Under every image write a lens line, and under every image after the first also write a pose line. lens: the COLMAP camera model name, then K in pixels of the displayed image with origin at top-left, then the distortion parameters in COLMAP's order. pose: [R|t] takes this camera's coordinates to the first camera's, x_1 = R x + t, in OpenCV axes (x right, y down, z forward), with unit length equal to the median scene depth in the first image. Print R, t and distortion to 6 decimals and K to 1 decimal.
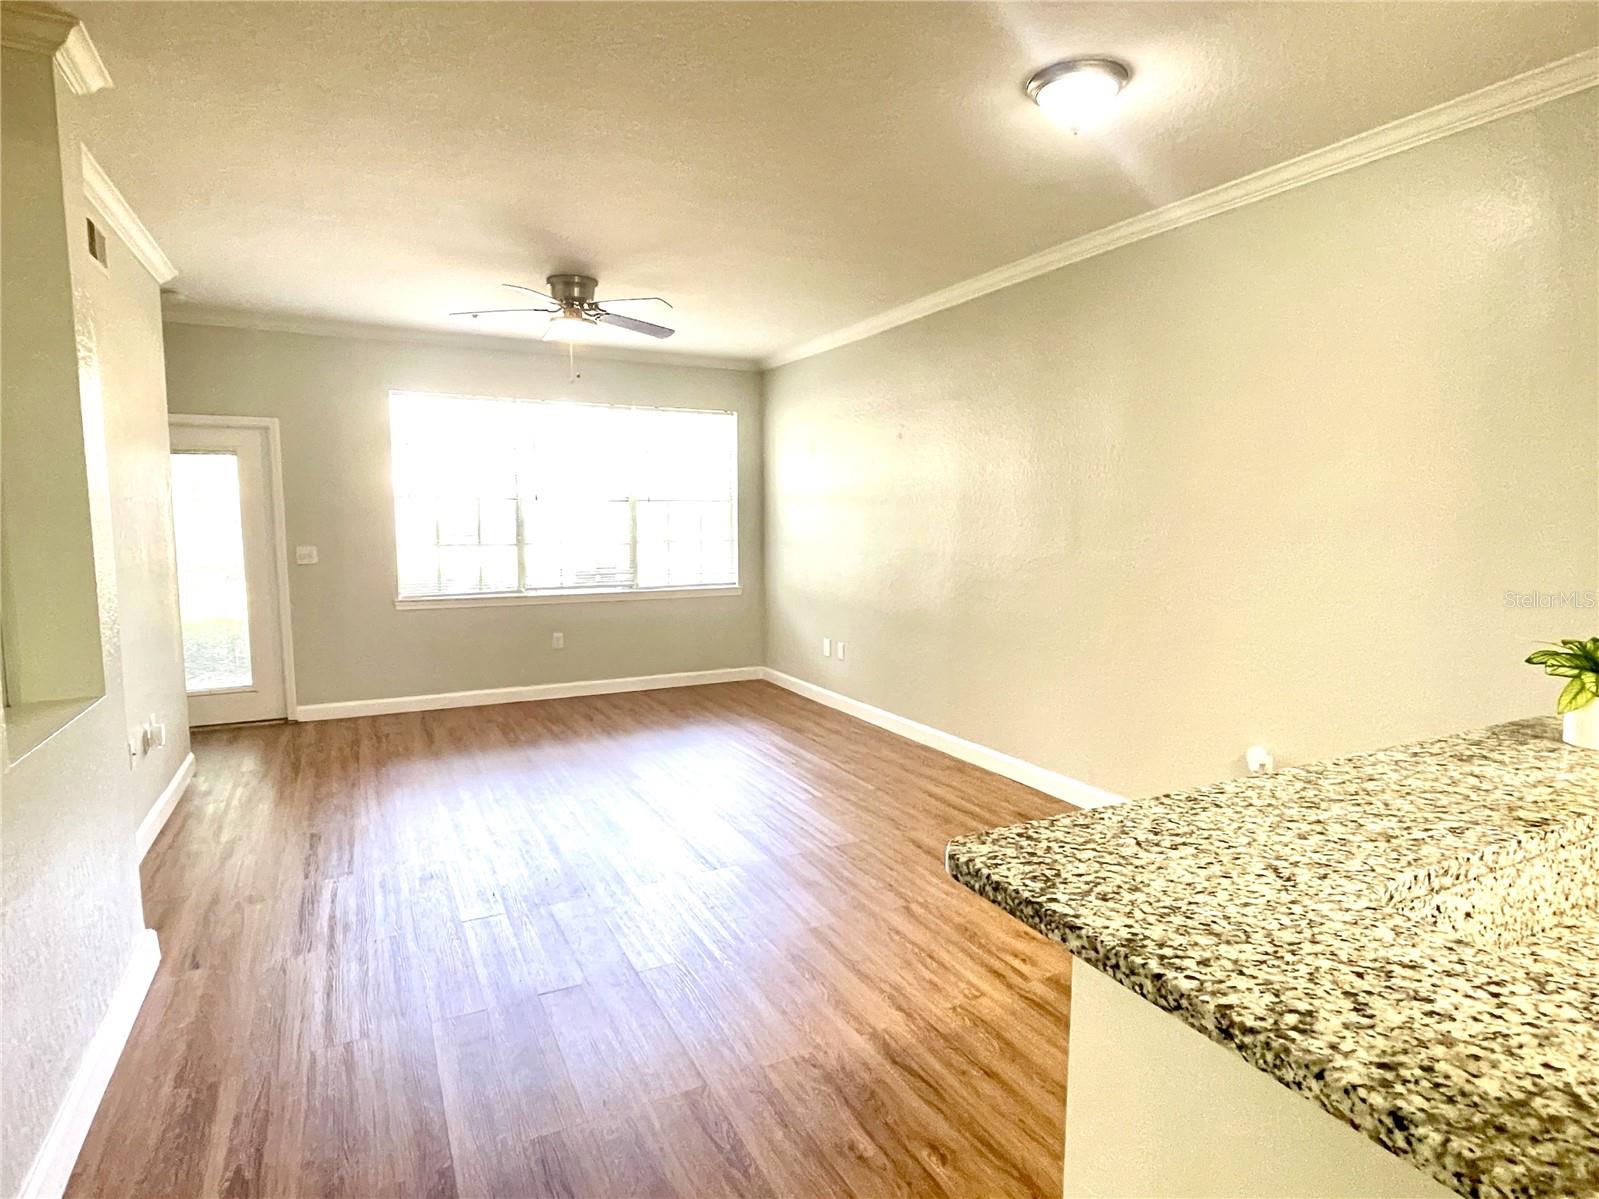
lens RADIAL K [[843.0, 0, 785.3], [0, 843.0, 594.7], [0, 0, 1]] dist [0.023734, 0.000219]
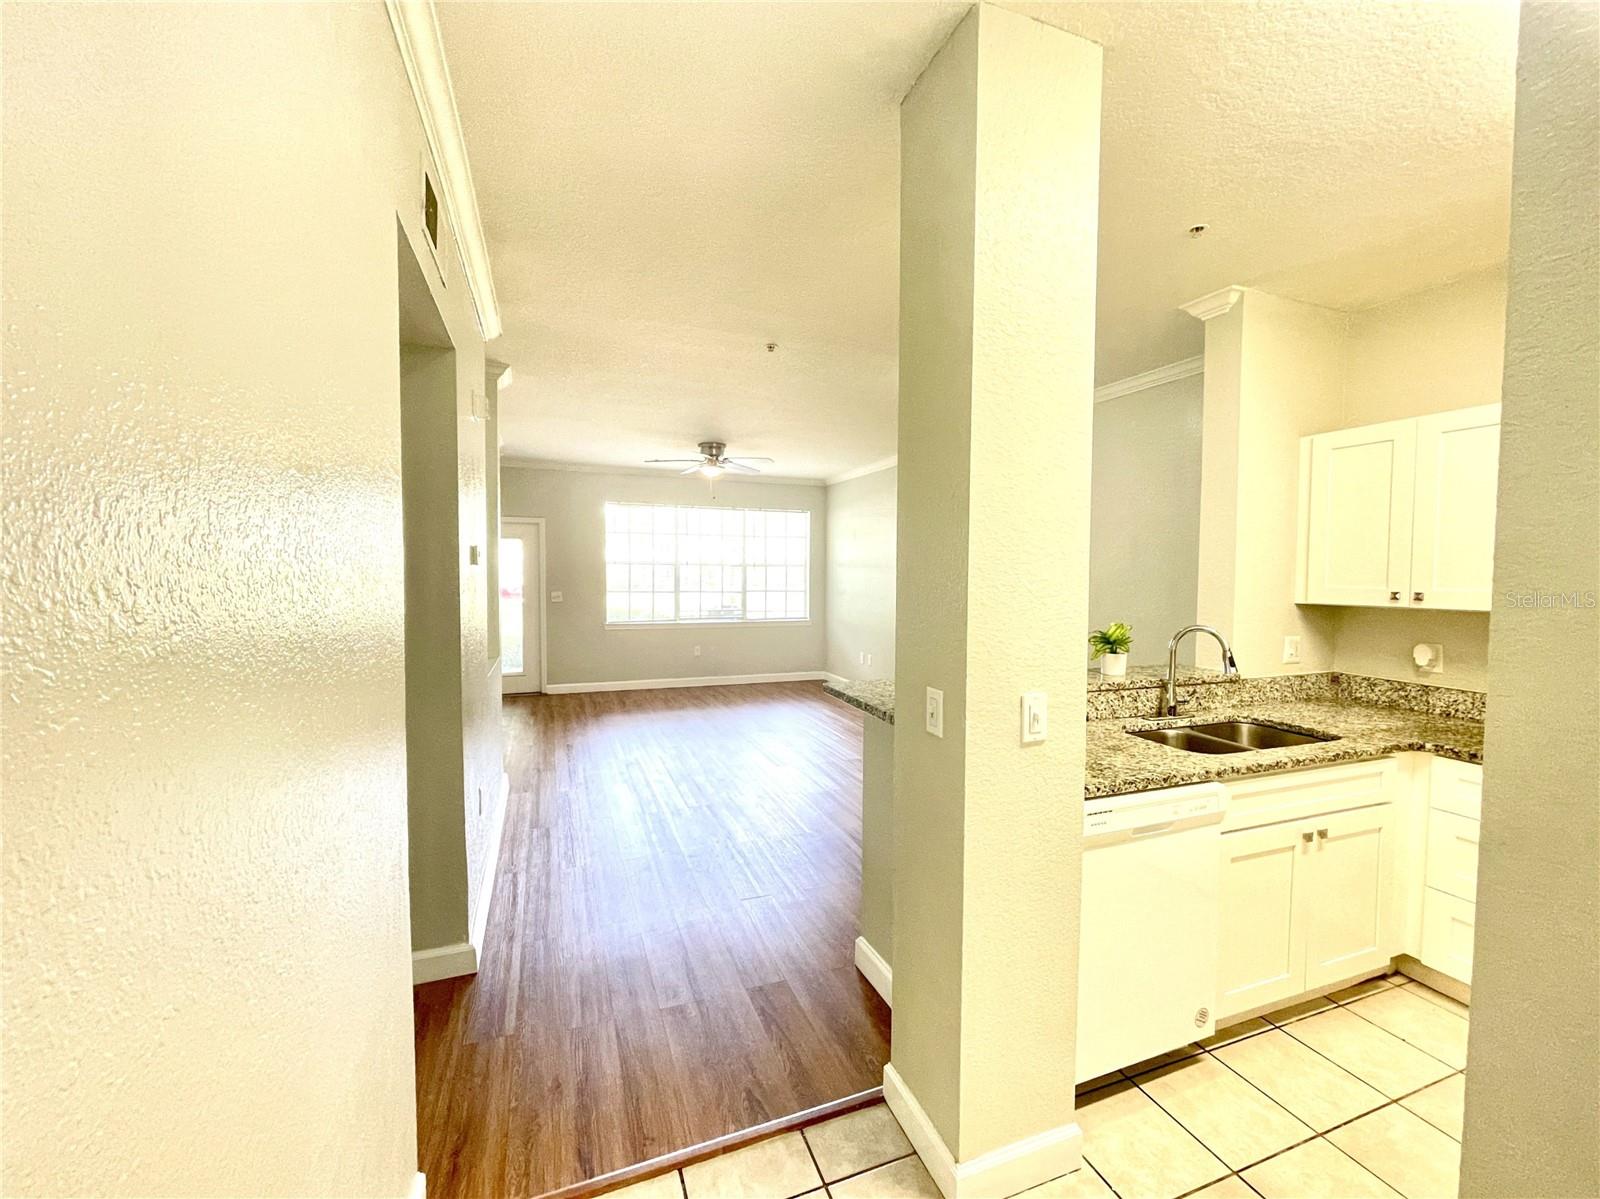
lens RADIAL K [[644.8, 0, 806.2], [0, 644.8, 600.0], [0, 0, 1]] dist [-0.001086, -0.000037]
pose [[0.995755, 0.013636, -0.091023, 0.068839], [-0.018668, 0.998330, -0.054661, 0.025825], [0.090126, 0.056129, 0.994348, -0.293525]]
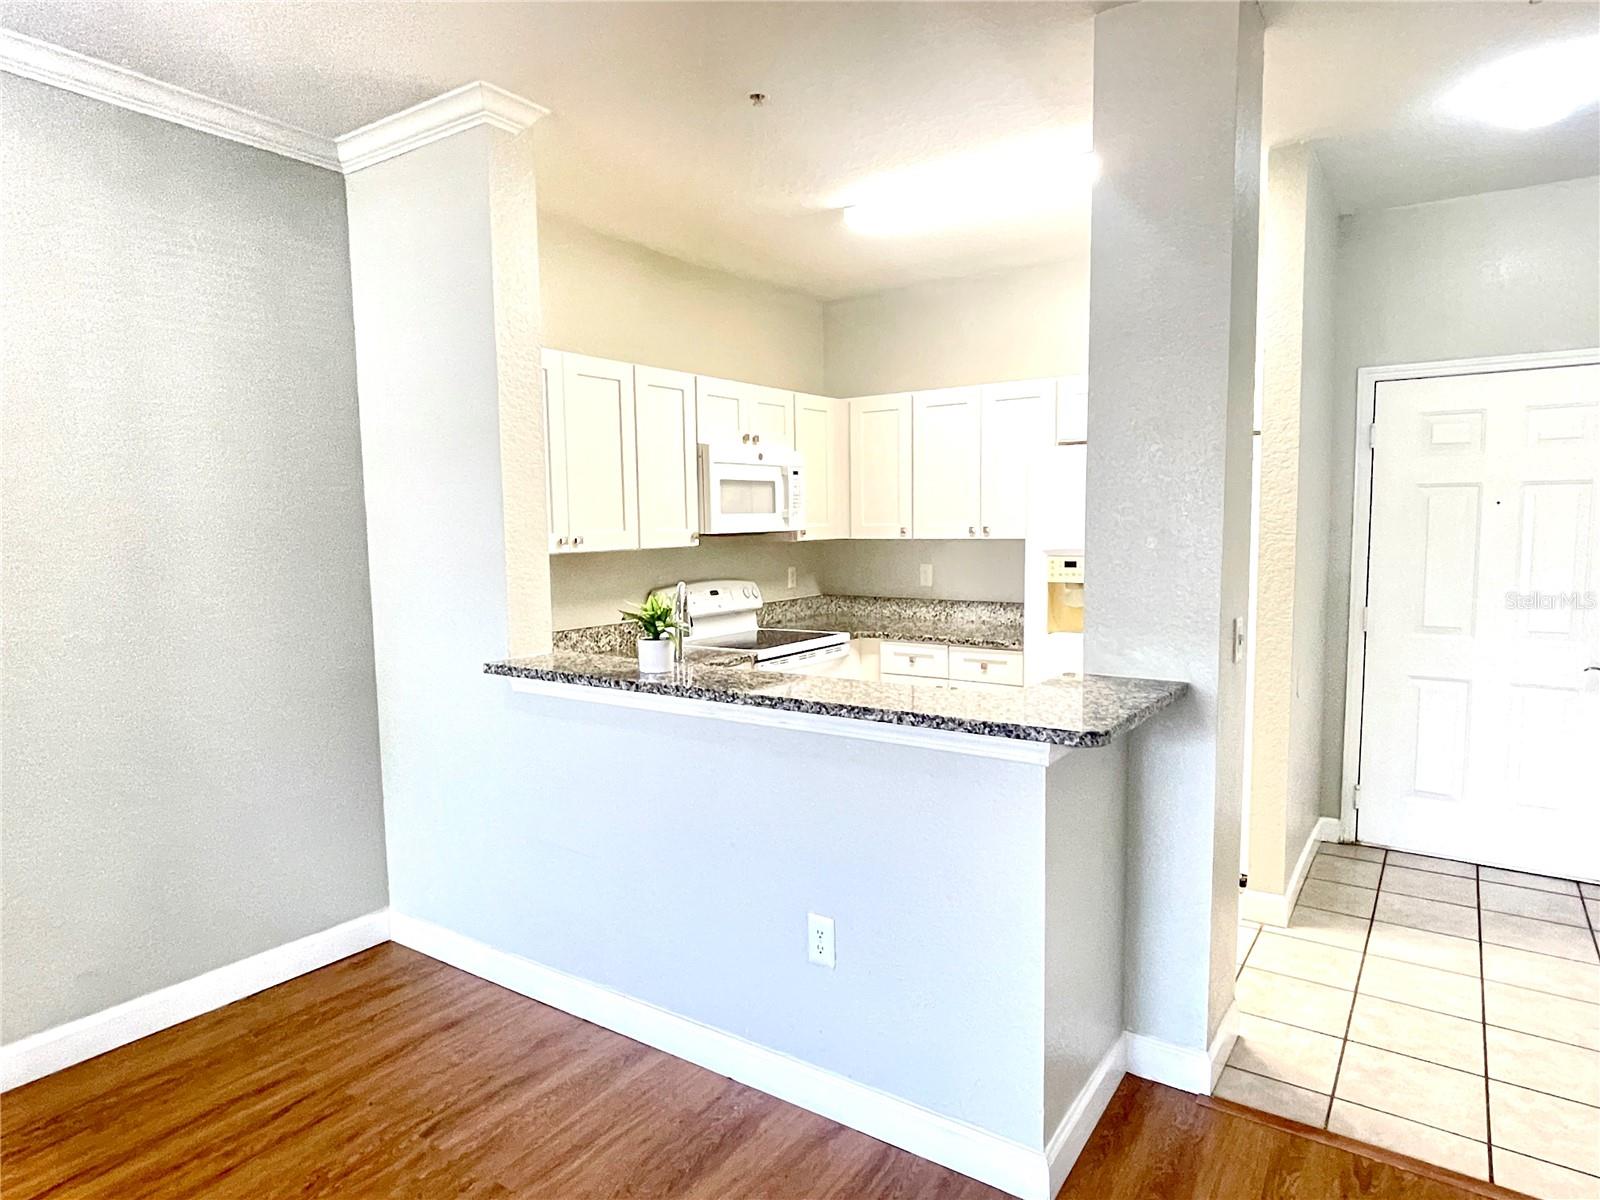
lens RADIAL K [[949.5, 0, 802.2], [0, 949.5, 609.0], [0, 0, 1]] dist [-0.000087, -0.001602]
pose [[-0.477044, -0.069434, 0.876132, -0.104575], [0.102489, 0.985678, 0.133920, -0.021978], [-0.872883, 0.153680, -0.463096, 0.214396]]
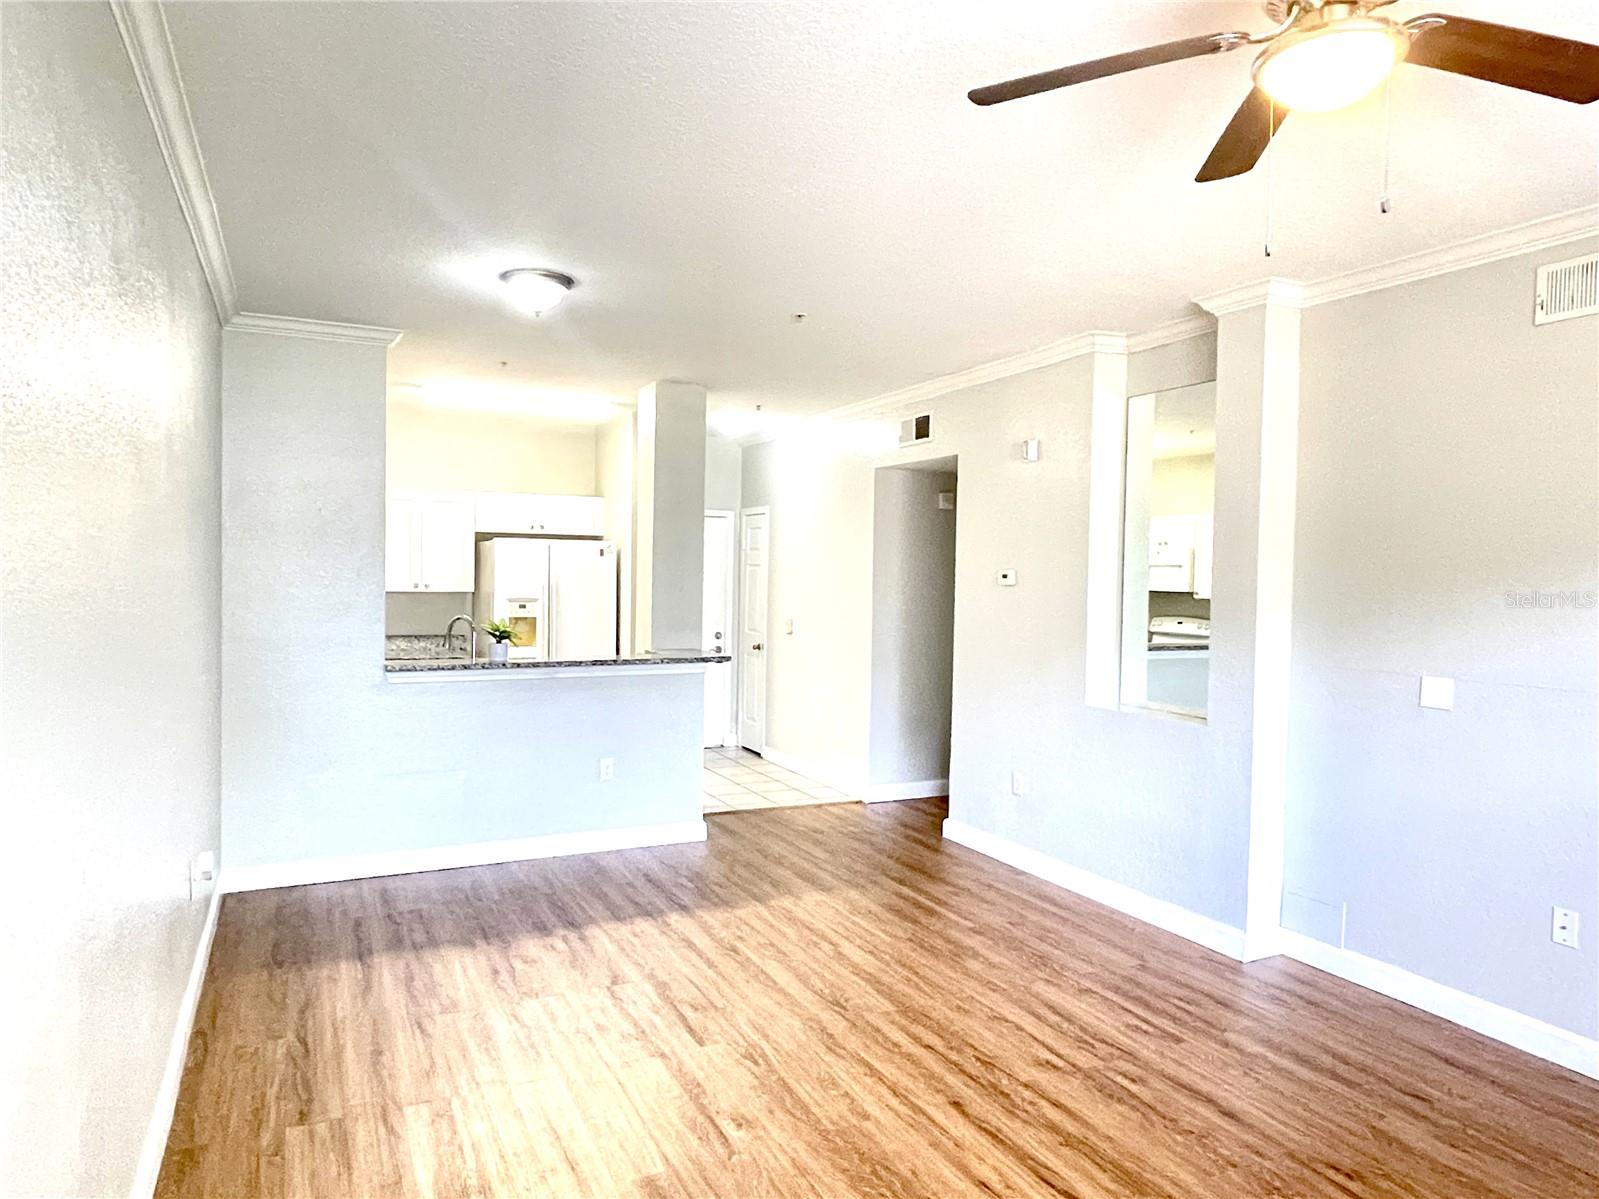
lens RADIAL K [[1050.0, 0, 794.6], [0, 1050.0, 594.9], [0, 0, 1]] dist [0.020287, -0.009895]
pose [[-0.999733, -0.009122, 0.021241, -0.028254], [-0.006511, 0.992767, 0.119880, -0.072954], [-0.022180, 0.119710, -0.992561, 0.648528]]
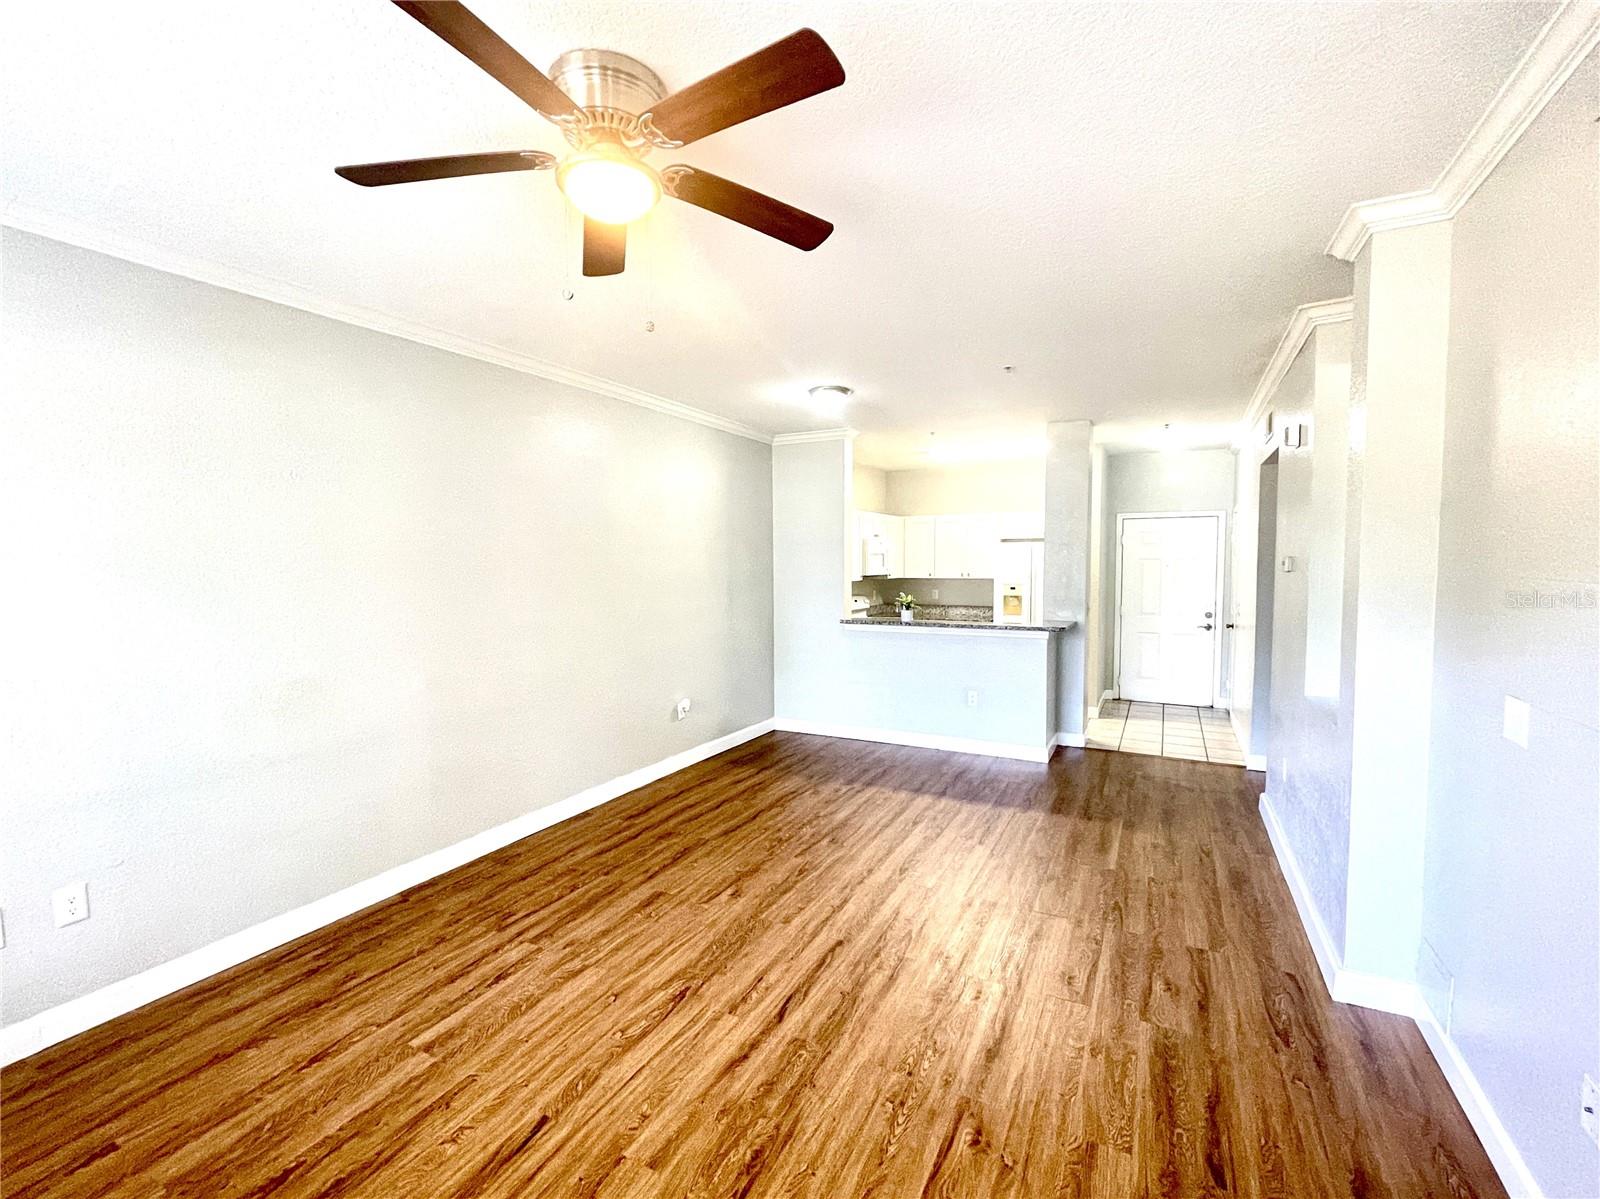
lens RADIAL K [[694.9, 0, 790.1], [0, 694.9, 604.2], [0, 0, 1]] dist [0.003682, 0.000115]
pose [[-0.569099, -0.039154, 0.821336, -0.274235], [0.089478, 0.989985, 0.109193, -0.059140], [-0.817386, 0.135633, -0.559896, 0.522494]]
